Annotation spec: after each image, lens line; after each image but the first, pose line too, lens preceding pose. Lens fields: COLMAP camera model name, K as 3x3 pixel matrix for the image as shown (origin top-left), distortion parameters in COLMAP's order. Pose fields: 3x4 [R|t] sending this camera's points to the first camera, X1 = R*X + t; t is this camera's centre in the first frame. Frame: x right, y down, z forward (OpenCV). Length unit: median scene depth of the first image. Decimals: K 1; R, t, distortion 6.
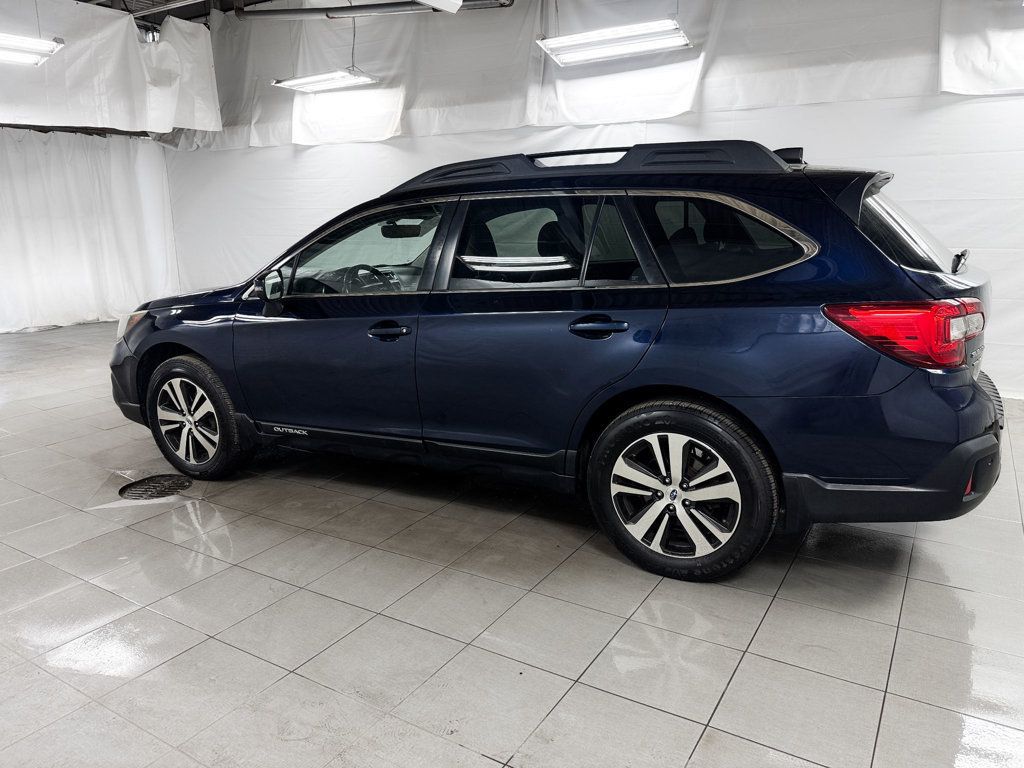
lens RADIAL K [[731.6, 0, 512.0], [0, 731.6, 384.0], [0, 0, 1]] dist [0.061533, -0.064187]
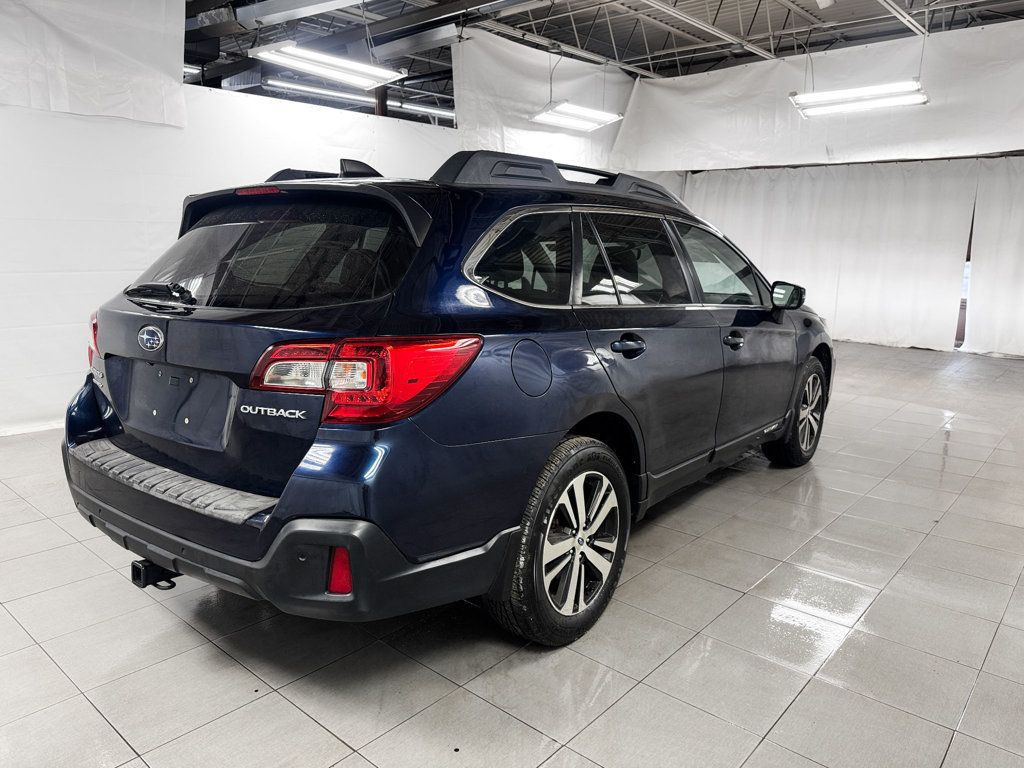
lens RADIAL K [[731.6, 0, 512.0], [0, 731.6, 384.0], [0, 0, 1]] dist [0.061533, -0.064187]
pose [[-0.171158, 0.199267, -0.964882, 0.682059], [-0.234550, 0.942936, 0.236341, -0.180096], [0.956917, 0.266765, -0.114653, 0.754454]]
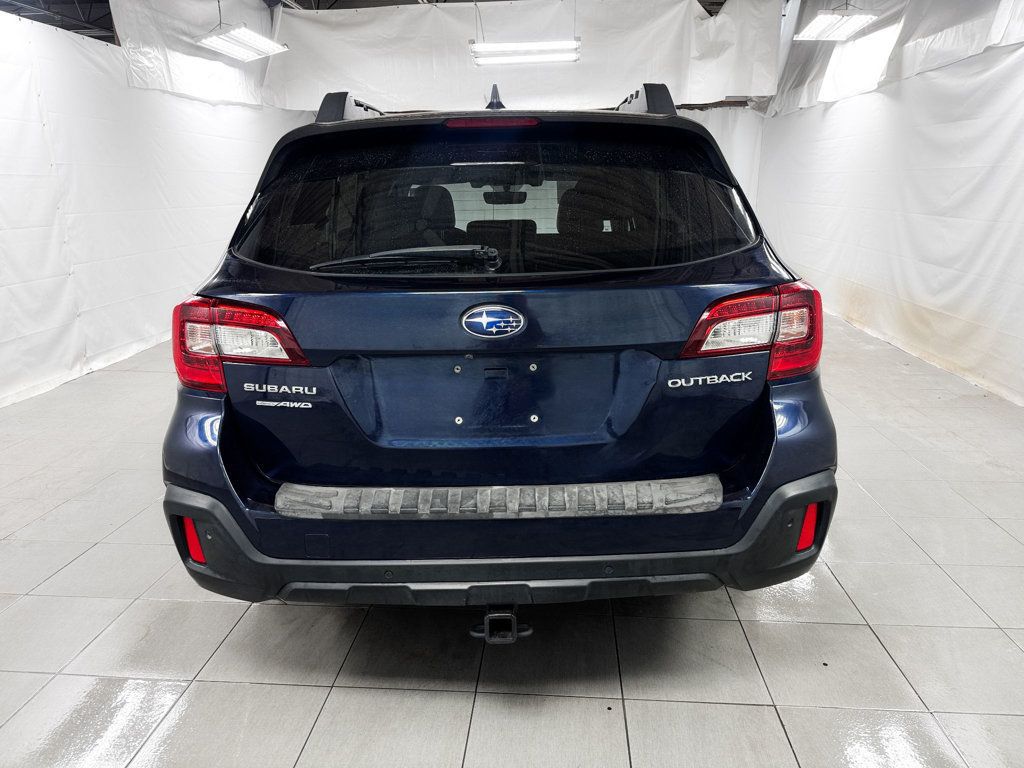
lens RADIAL K [[744.2, 0, 512.0], [0, 744.2, 384.0], [0, 0, 1]] dist [0.000102, -0.002162]
pose [[0.459678, 0.234693, -0.856514, 0.595629], [-0.197071, 0.967360, 0.159302, -0.090526], [0.865944, 0.095566, 0.490925, 0.388657]]
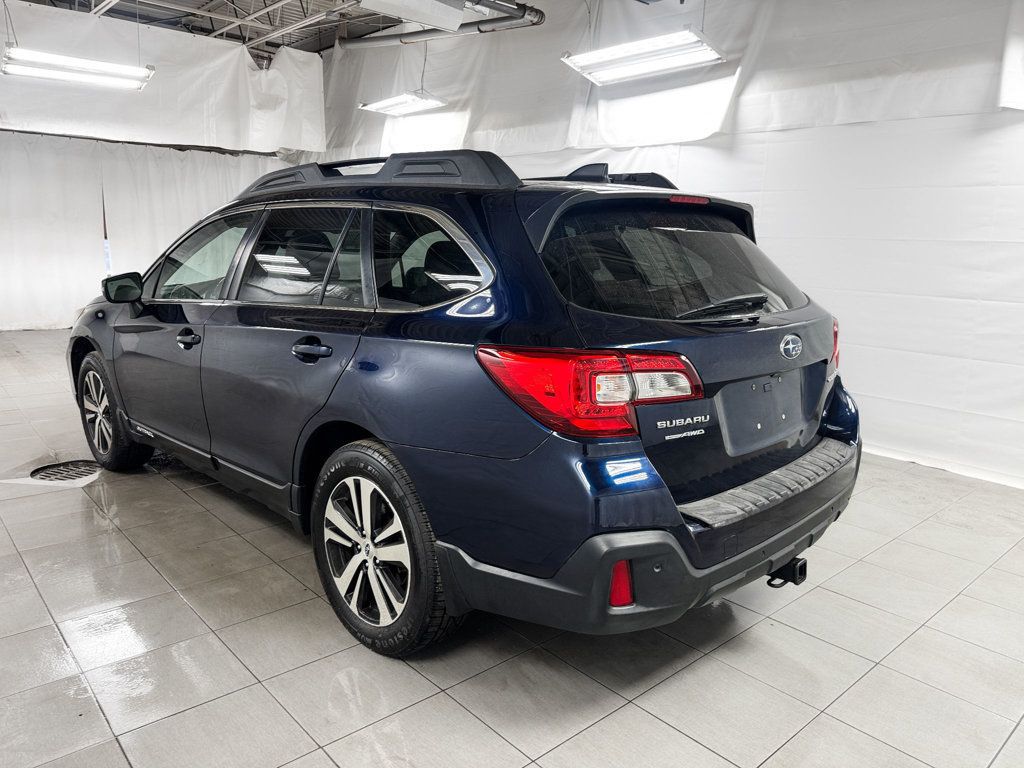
lens RADIAL K [[734.2, 0, 518.4], [0, 734.2, 378.6], [0, 0, 1]] dist [0.071685, -0.073896]
pose [[0.957909, 0.095754, -0.270633, 0.305208], [-0.107926, 0.993693, -0.030424, -0.021594], [0.266013, 0.058352, 0.962202, 0.097767]]
